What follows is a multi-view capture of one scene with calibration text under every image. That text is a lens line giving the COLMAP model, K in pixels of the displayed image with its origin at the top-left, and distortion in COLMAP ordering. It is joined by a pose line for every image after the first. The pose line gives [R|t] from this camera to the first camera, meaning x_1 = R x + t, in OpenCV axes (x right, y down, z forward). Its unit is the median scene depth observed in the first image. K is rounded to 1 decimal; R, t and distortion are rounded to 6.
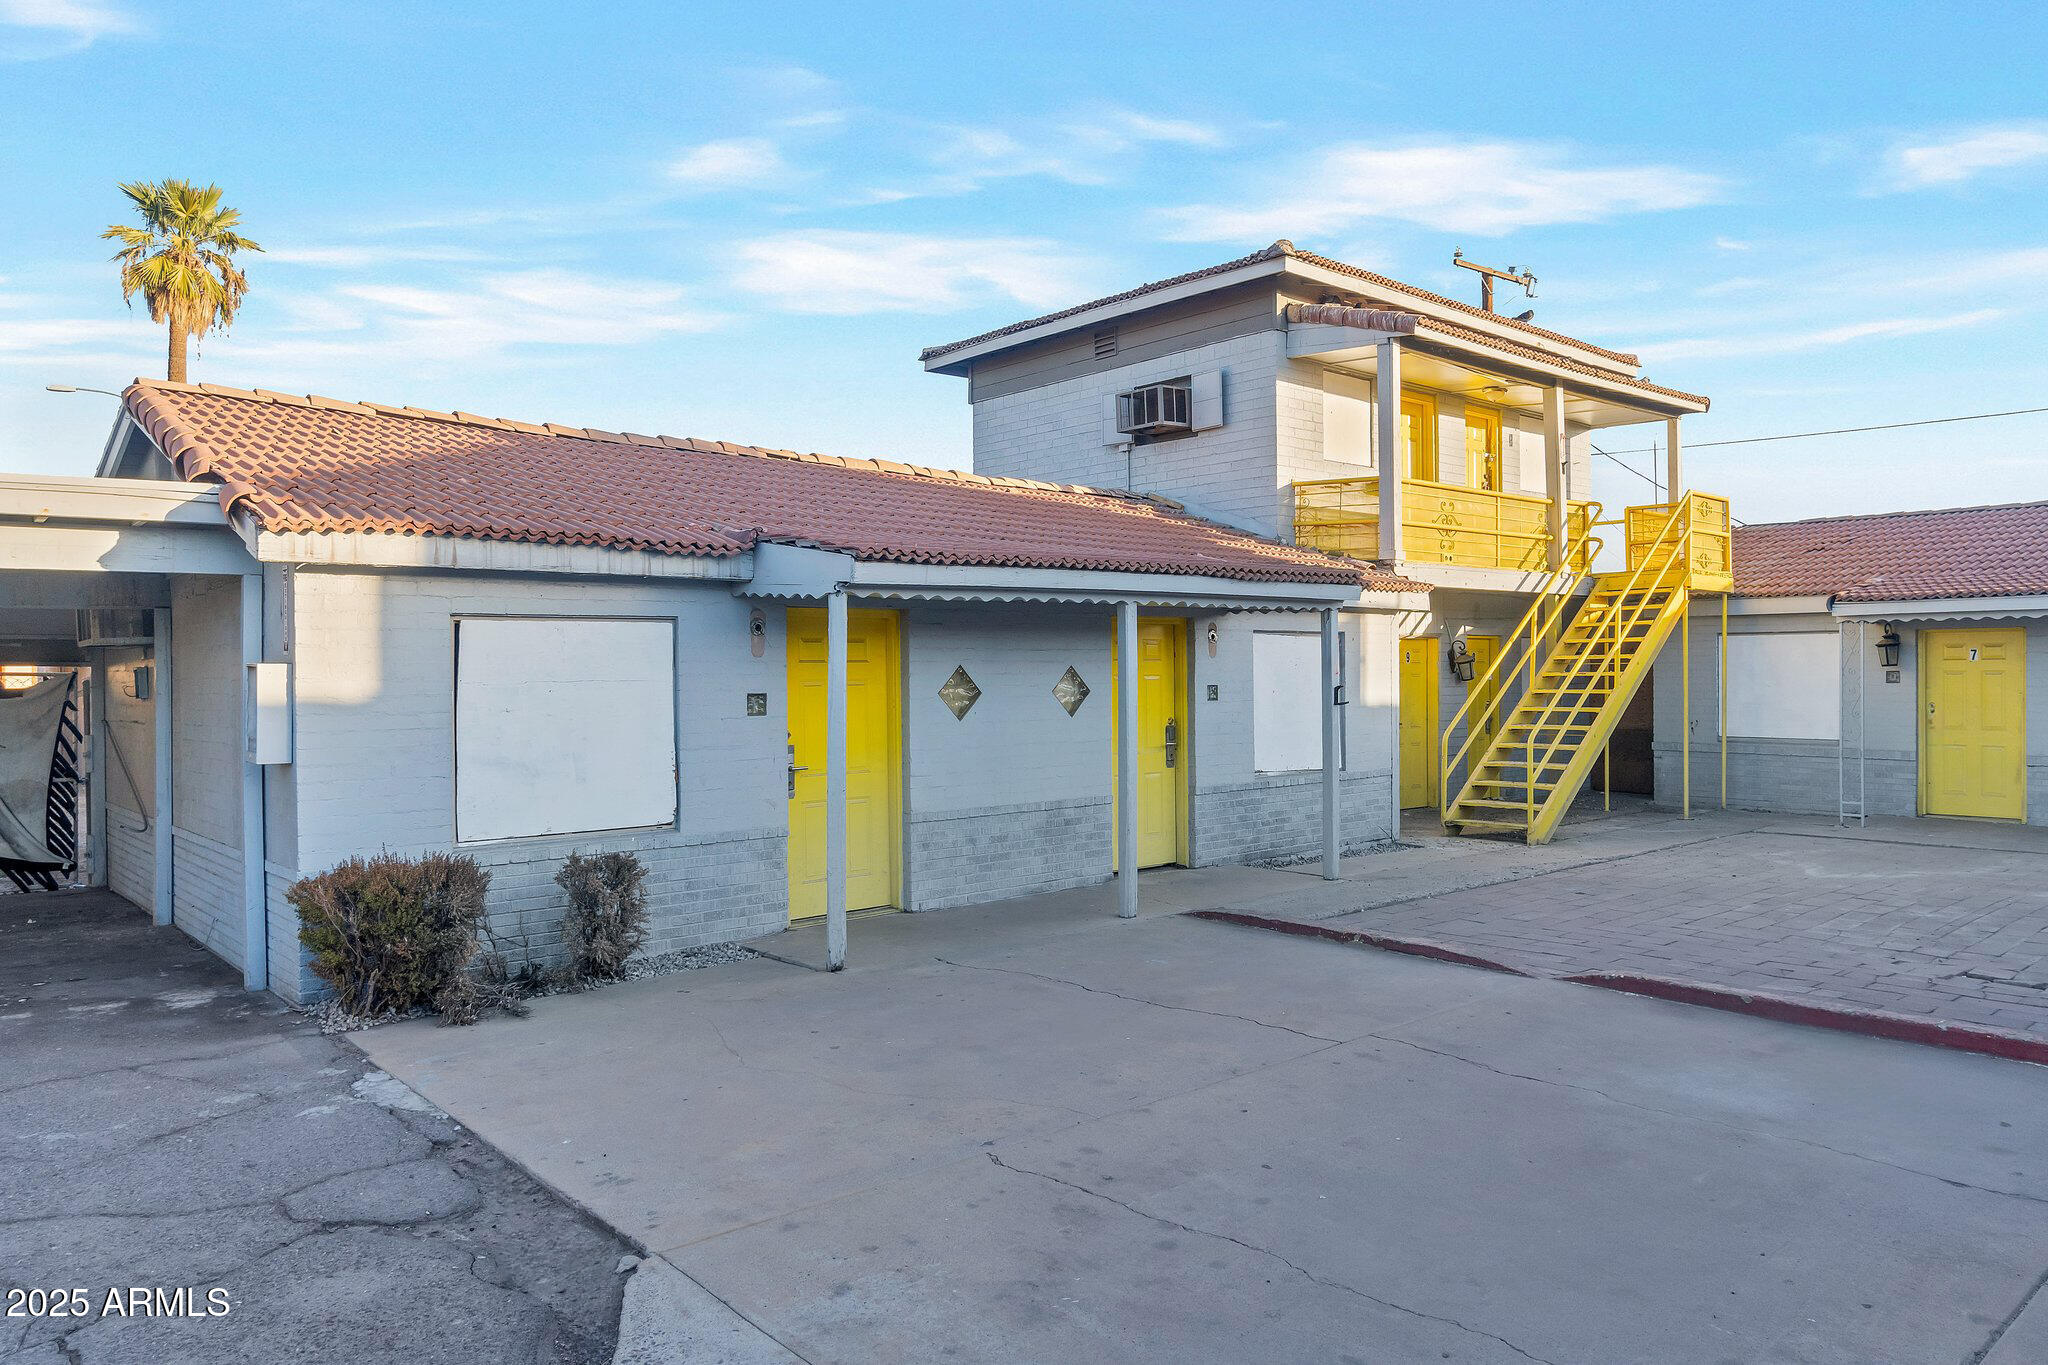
lens RADIAL K [[1375.6, 0, 1024.0], [0, 1375.6, 682.5], [0, 0, 1]] dist [-0.004565, 0.002983]
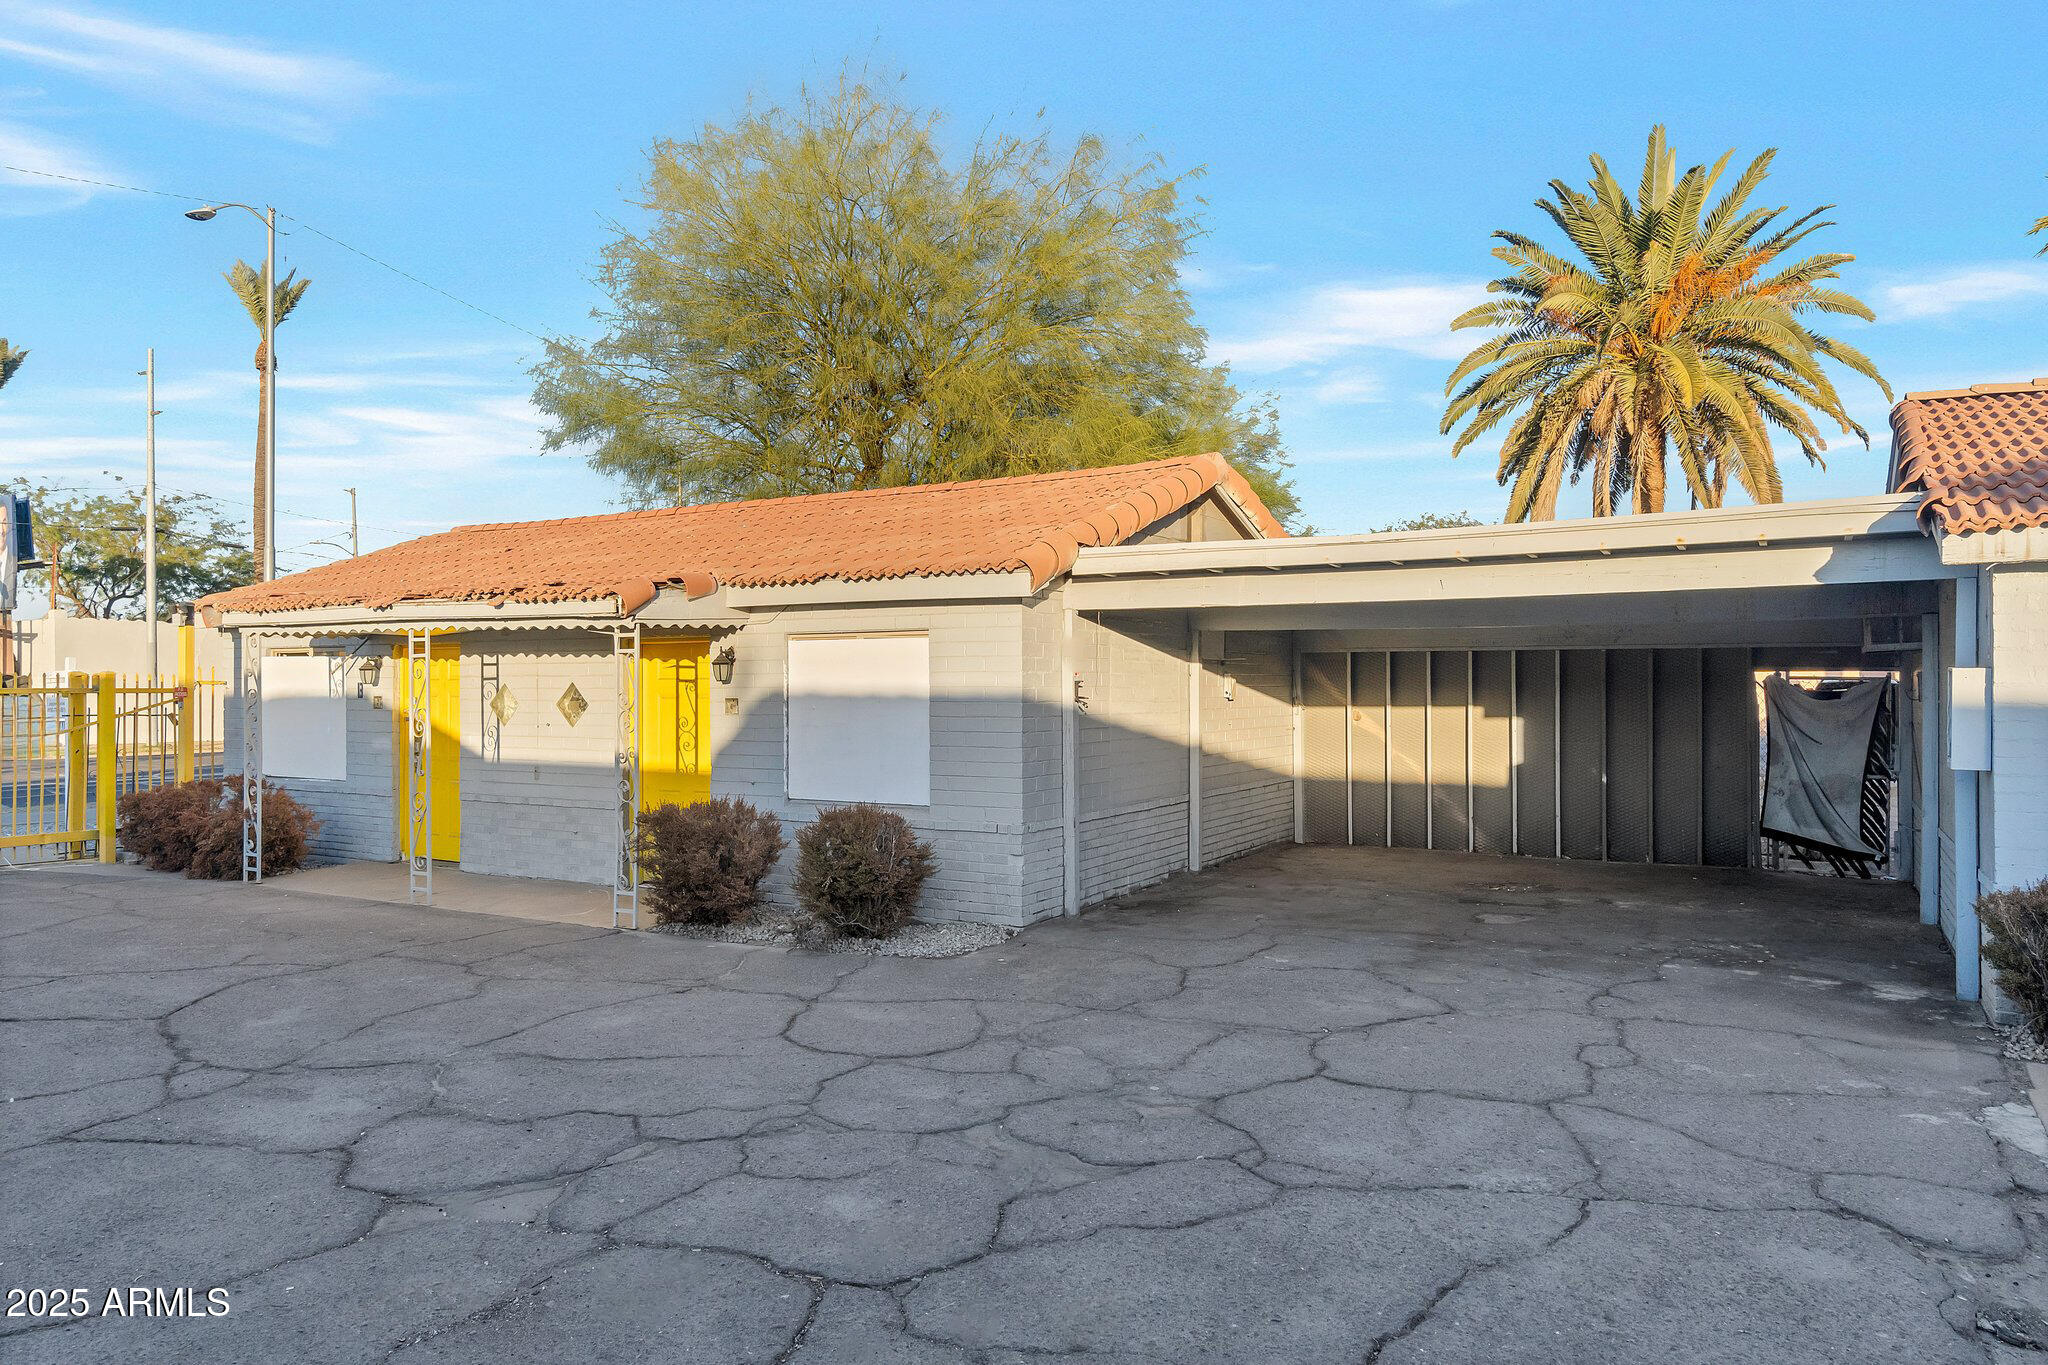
lens RADIAL K [[1376.5, 0, 1024.0], [0, 1376.5, 682.5], [0, 0, 1]] dist [0.001090, -0.000508]
pose [[0.305161, 0.004908, -0.952288, 0.155290], [-0.008127, 0.999964, 0.002550, -0.000210], [0.952266, 0.006961, 0.305190, 0.049566]]
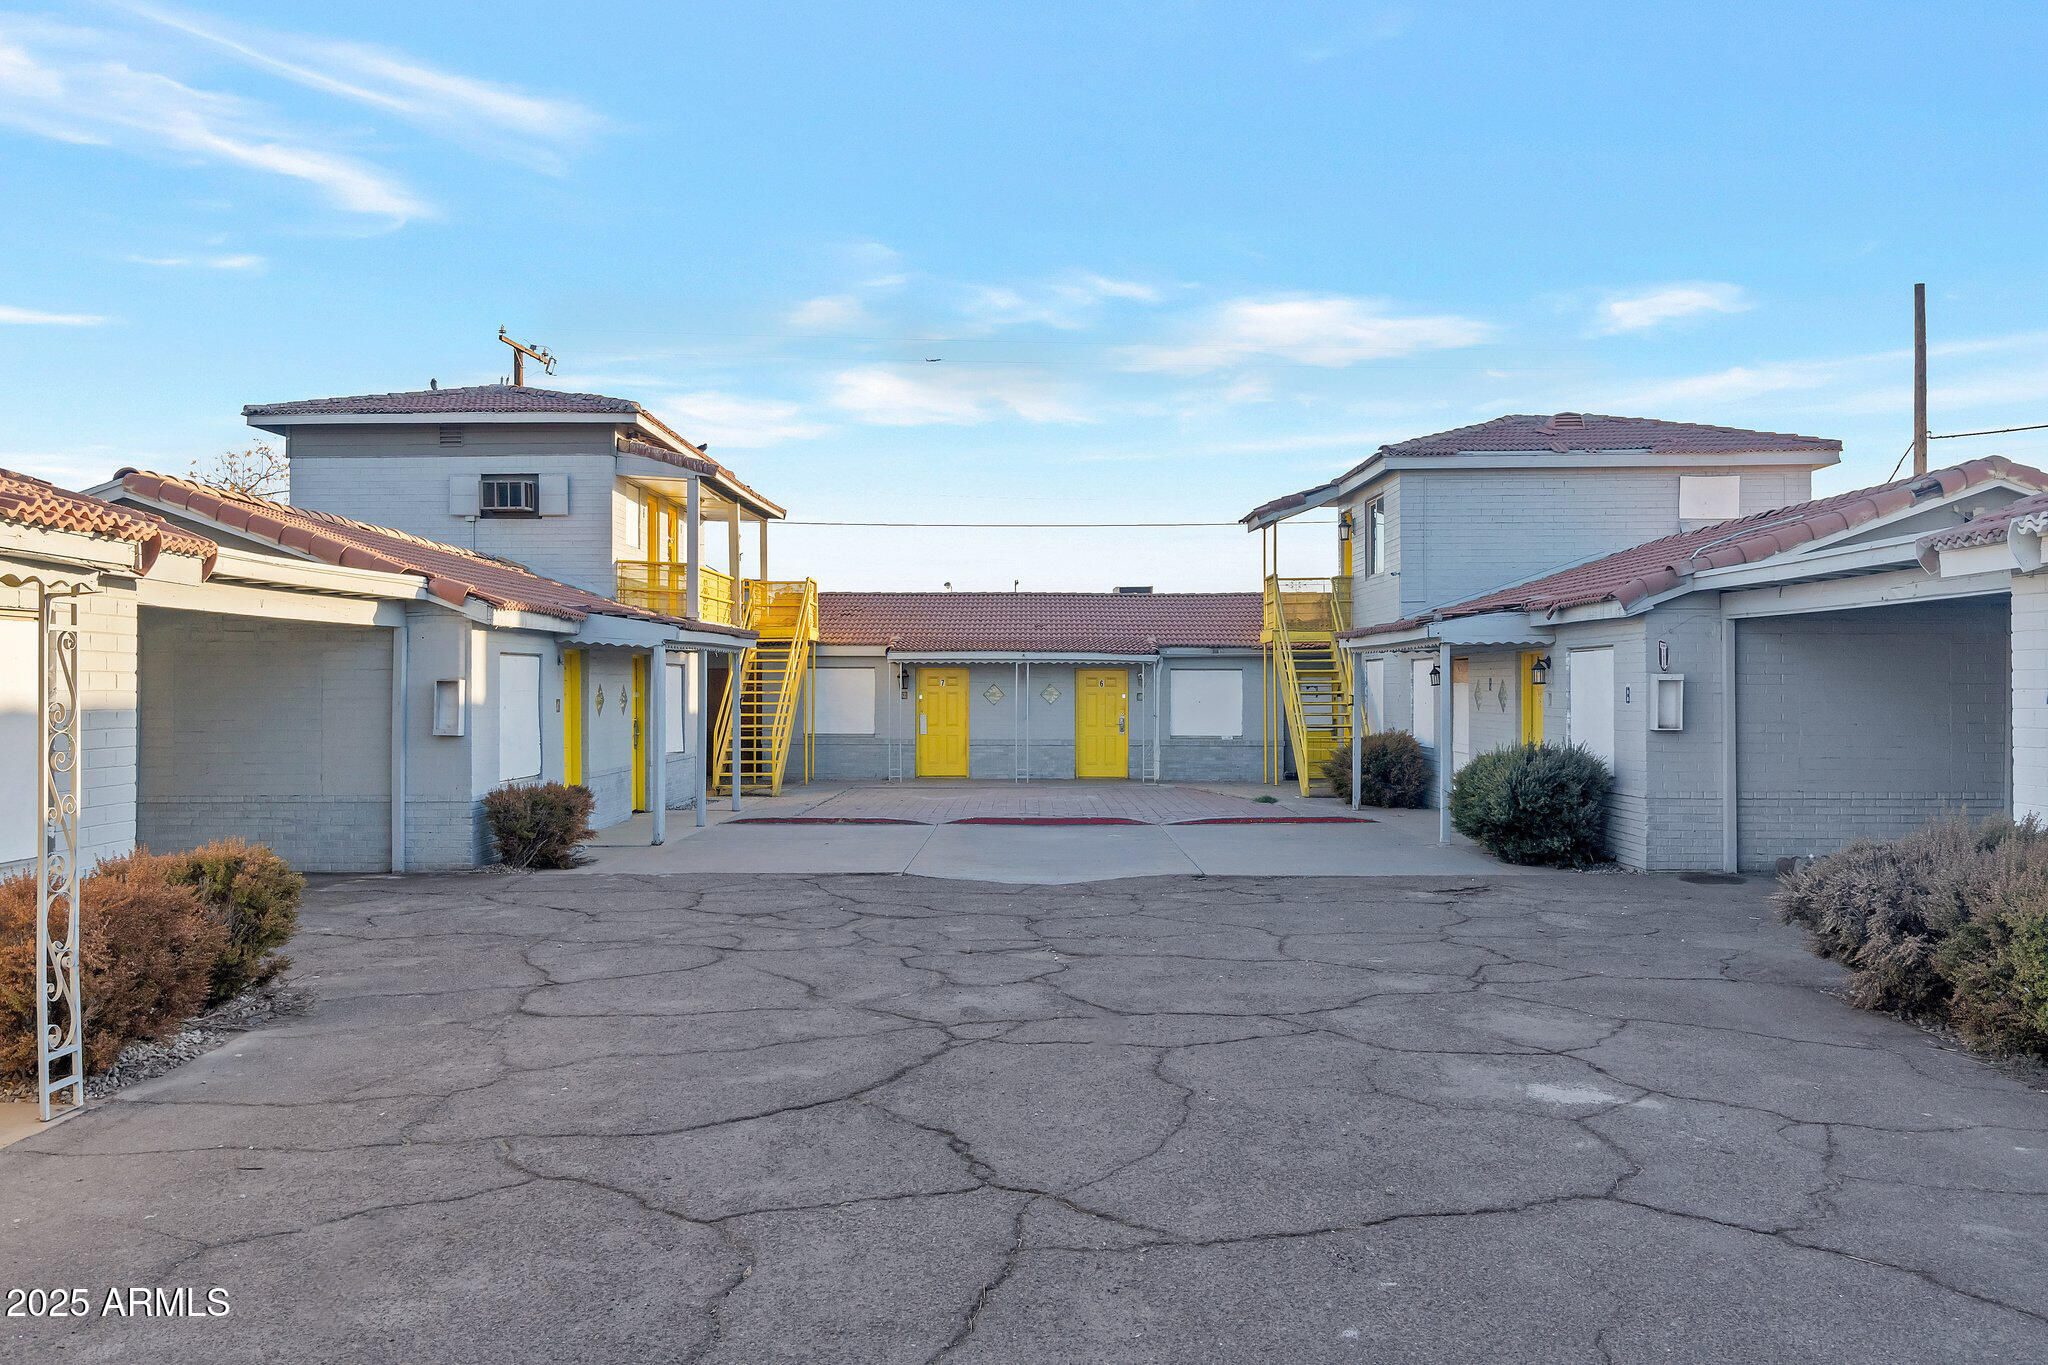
lens RADIAL K [[1588.4, 0, 1024.0], [0, 1588.4, 682.5], [0, 0, 1]] dist [-0.001954, -0.000570]
pose [[0.675687, 0.010353, 0.737116, -1.260325], [0.001750, 0.999876, -0.015648, 0.019095], [-0.737186, 0.011863, 0.675586, -0.758106]]
